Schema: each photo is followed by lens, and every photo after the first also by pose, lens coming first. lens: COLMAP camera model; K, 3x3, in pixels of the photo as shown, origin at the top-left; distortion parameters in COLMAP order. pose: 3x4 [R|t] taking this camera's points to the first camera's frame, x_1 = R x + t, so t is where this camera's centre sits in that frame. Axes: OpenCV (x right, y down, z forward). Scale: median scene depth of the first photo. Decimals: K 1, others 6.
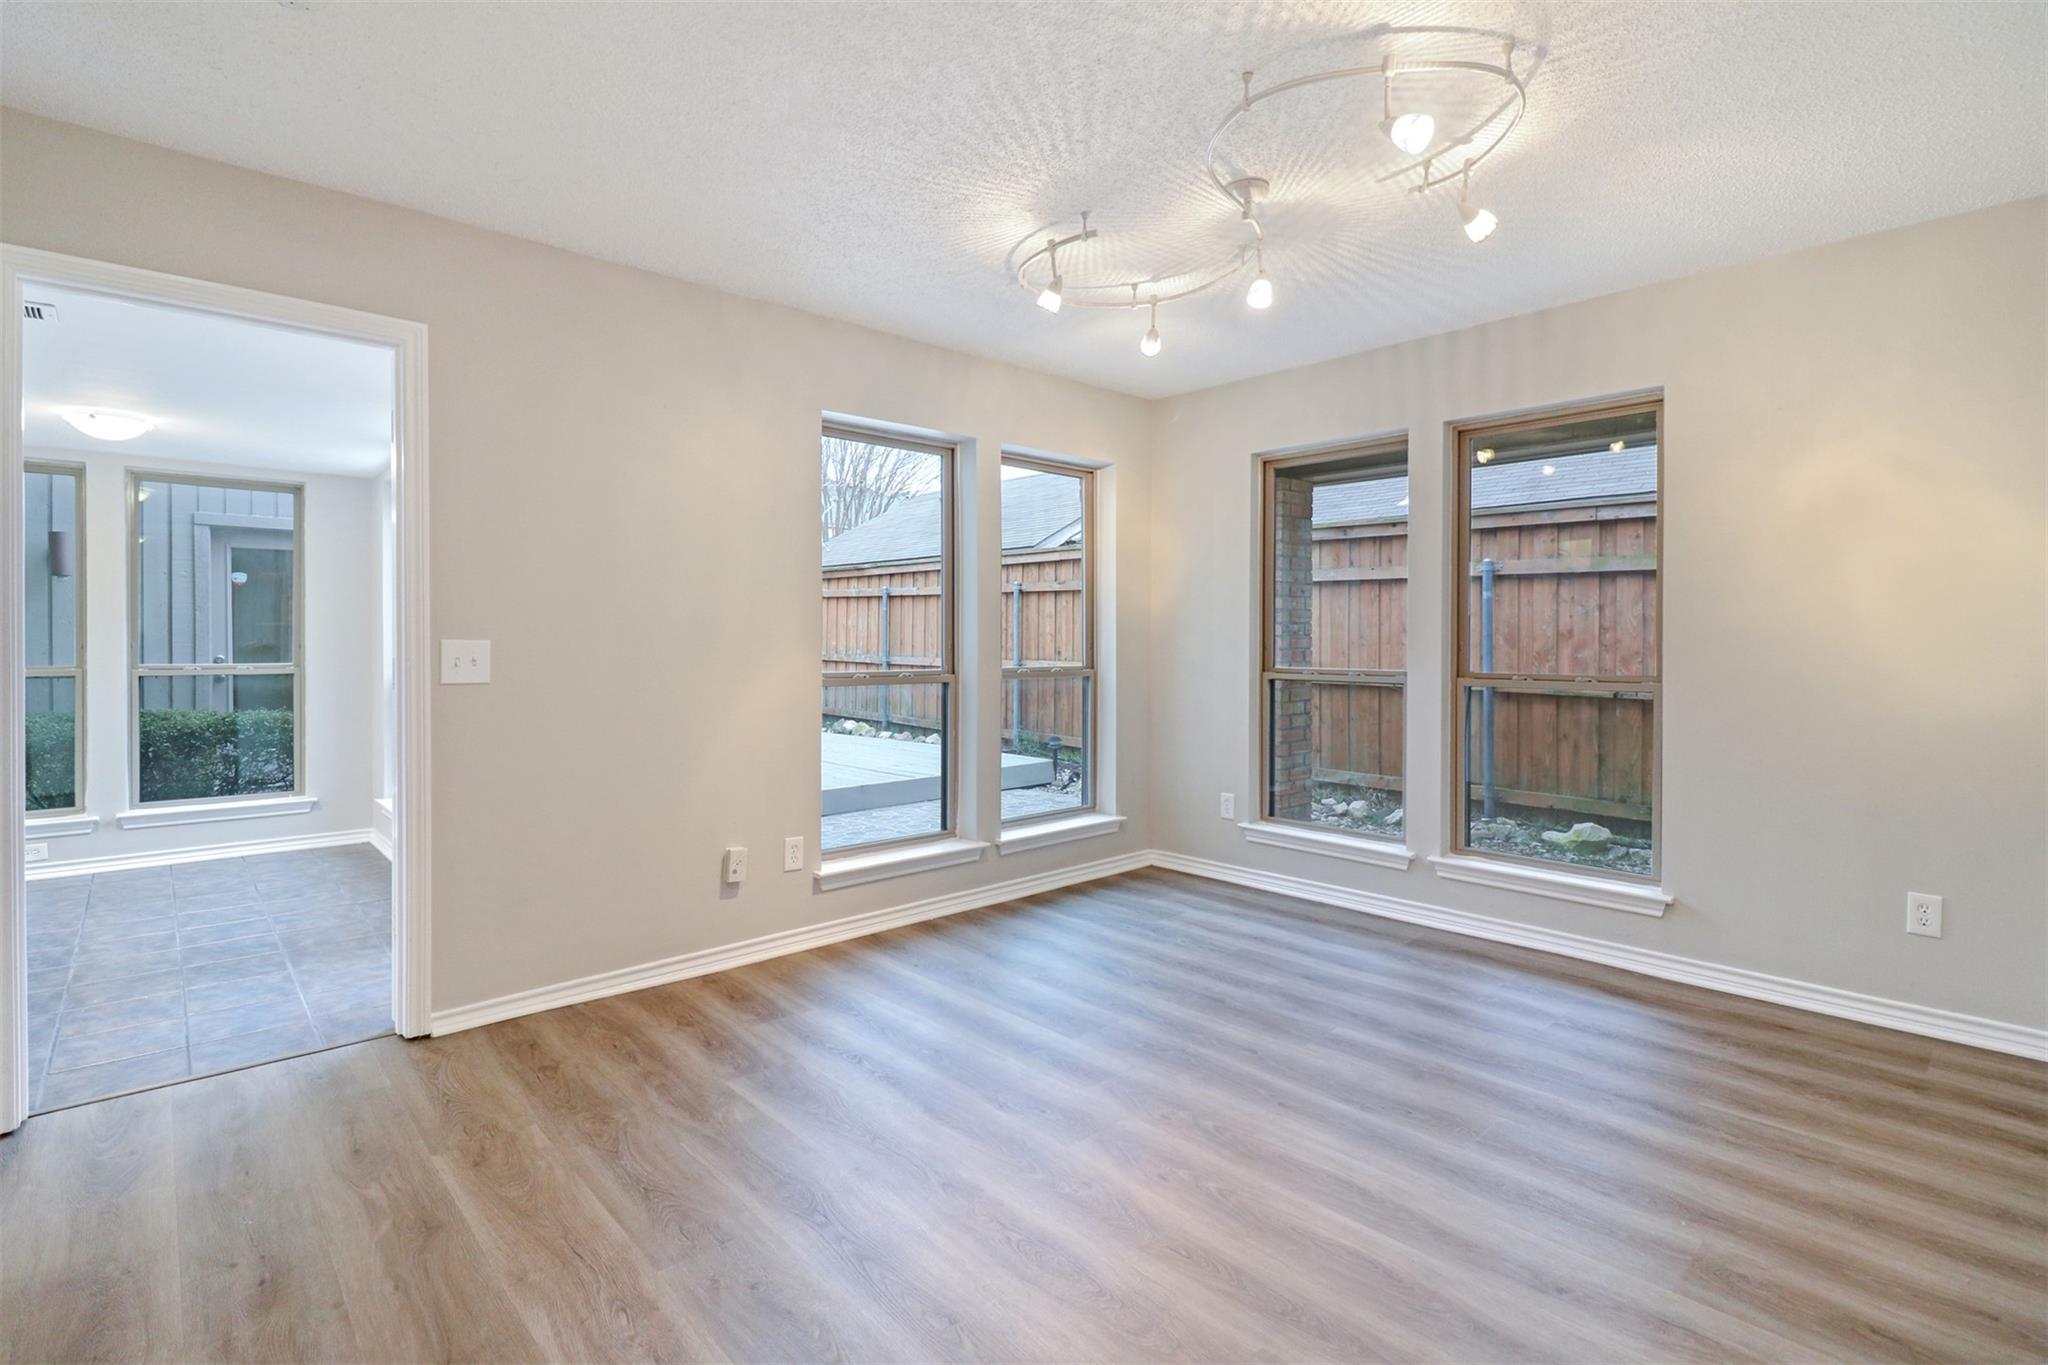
lens RADIAL K [[966.3, 0, 1018.0], [0, 966.3, 621.4], [0, 0, 1]] dist [0.001239, -0.006168]
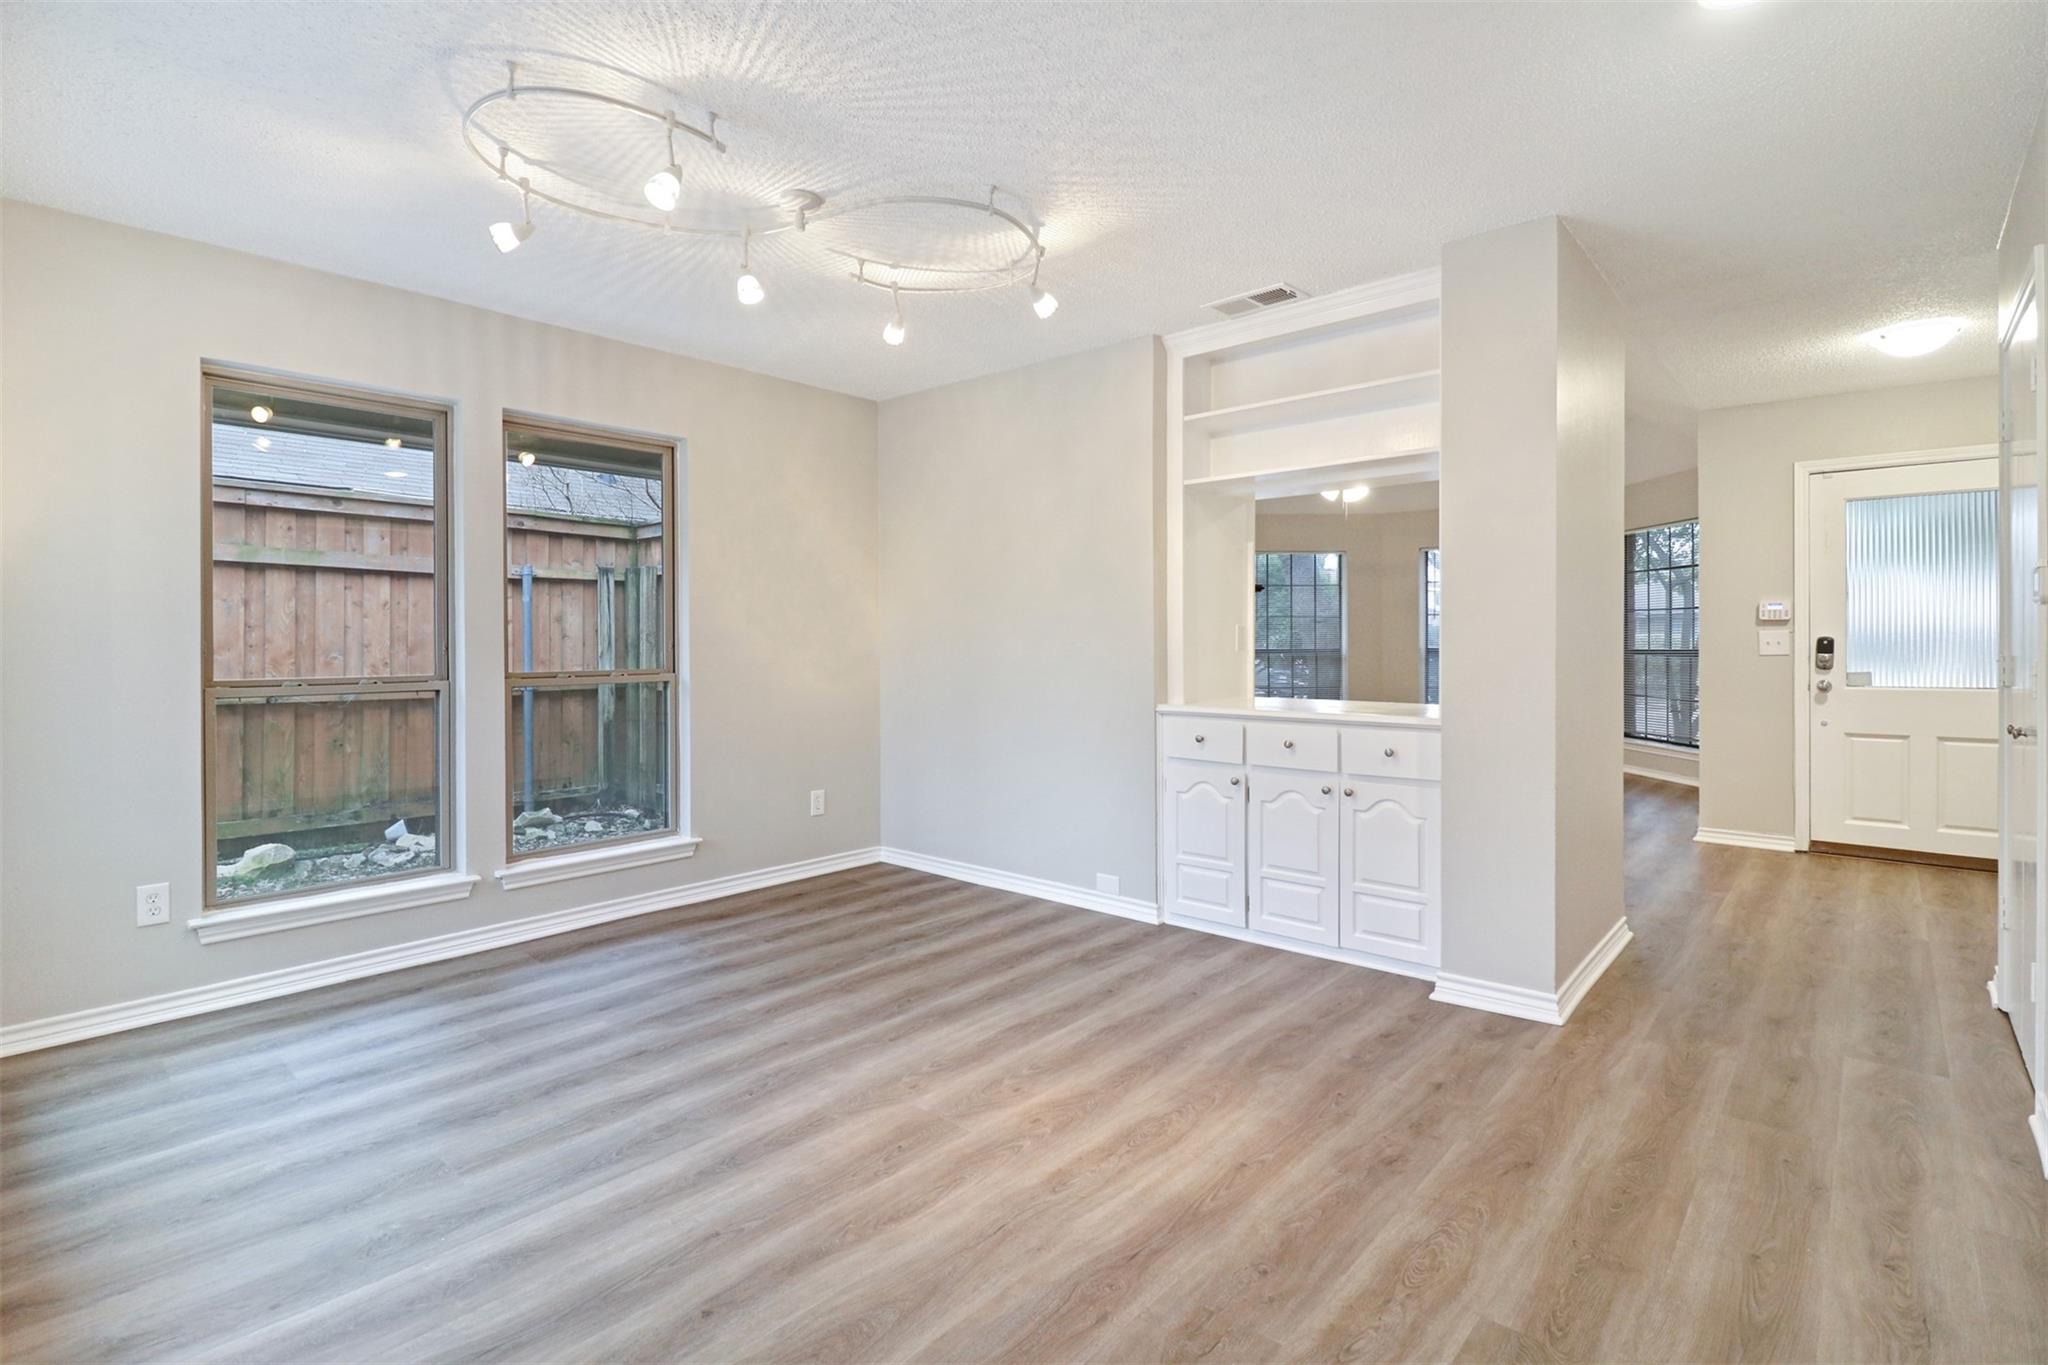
lens RADIAL K [[960.9, 0, 1025.8], [0, 960.9, 626.9], [0, 0, 1]] dist [0.016481, -0.012610]
pose [[-0.093042, 0.009823, 0.995614, -0.599342], [-0.016737, 0.999795, -0.011428, 0.010013], [-0.995522, -0.017727, -0.092858, 0.638179]]
